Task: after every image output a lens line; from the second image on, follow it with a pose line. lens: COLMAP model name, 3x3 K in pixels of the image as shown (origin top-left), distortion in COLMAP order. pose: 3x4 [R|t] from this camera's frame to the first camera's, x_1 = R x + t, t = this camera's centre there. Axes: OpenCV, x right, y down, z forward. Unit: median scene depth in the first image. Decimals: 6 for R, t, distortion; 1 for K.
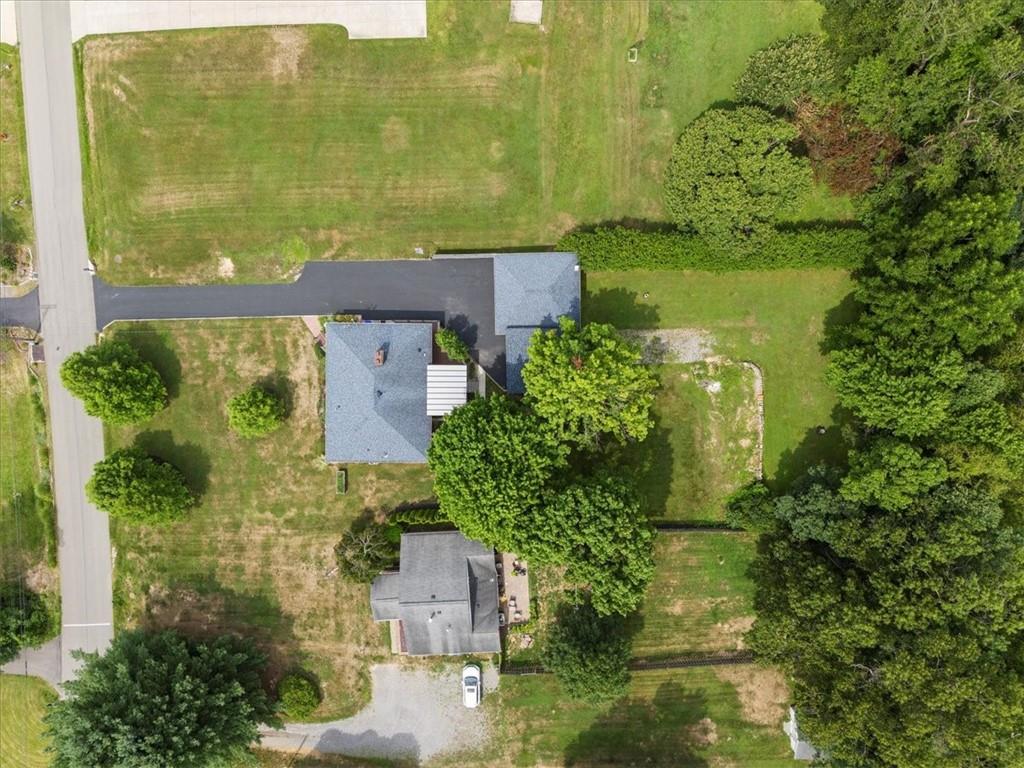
lens RADIAL K [[748.9, 0, 512.0], [0, 748.9, 384.0], [0, 0, 1]] dist [0.052801, -0.041654]
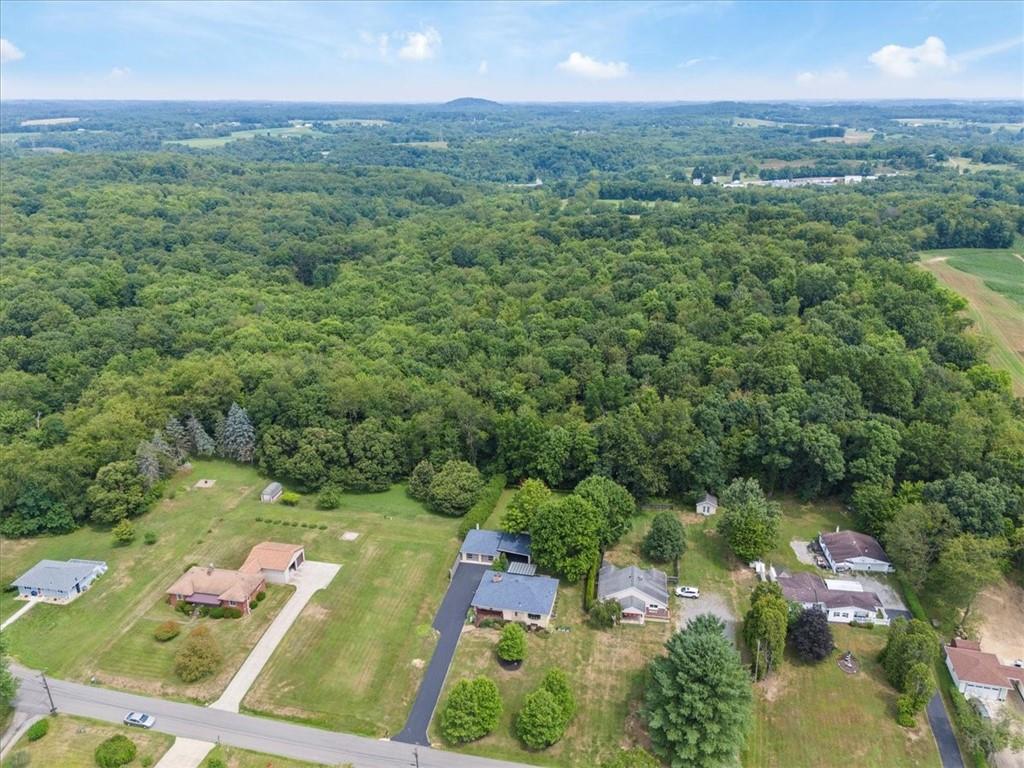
lens RADIAL K [[748.9, 0, 512.0], [0, 748.9, 384.0], [0, 0, 1]] dist [0.052801, -0.041654]
pose [[0.209931, -0.305204, 0.928859, -1.623124], [0.977497, 0.045392, -0.206008, 0.334953], [0.020712, 0.951205, 0.307865, -0.033878]]
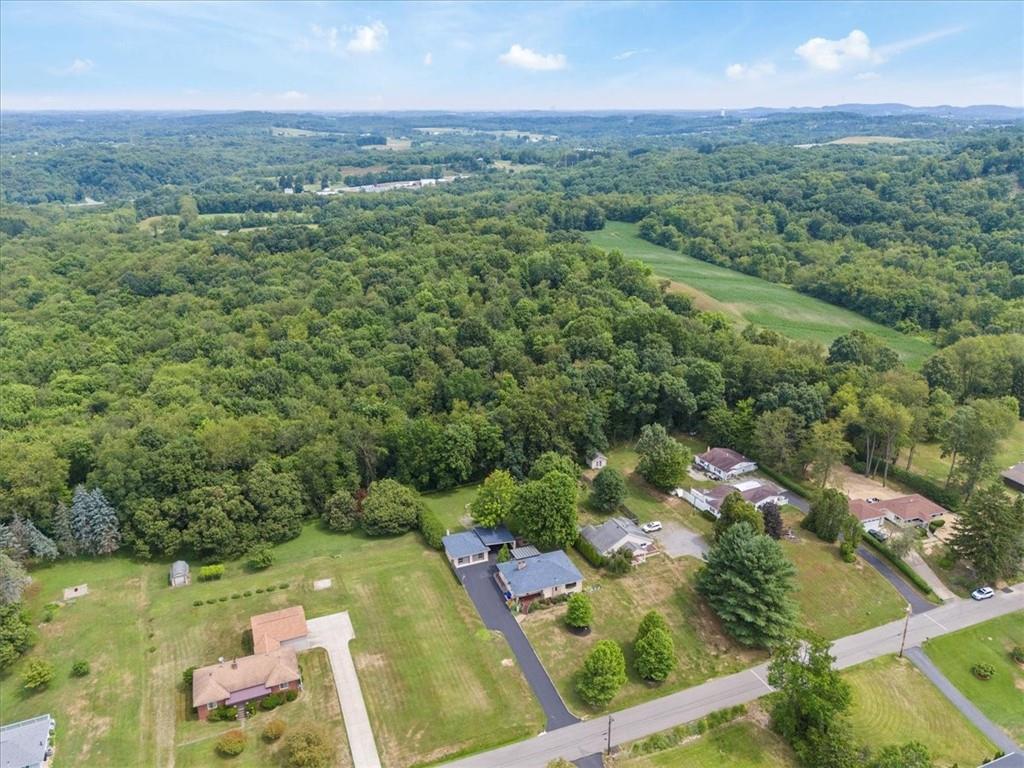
lens RADIAL K [[748.9, 0, 512.0], [0, 748.9, 384.0], [0, 0, 1]] dist [0.052801, -0.041654]
pose [[-0.357450, -0.279601, 0.891096, -1.637462], [0.932825, -0.153326, 0.326080, -0.574928], [0.045456, 0.947794, 0.315626, -0.058879]]
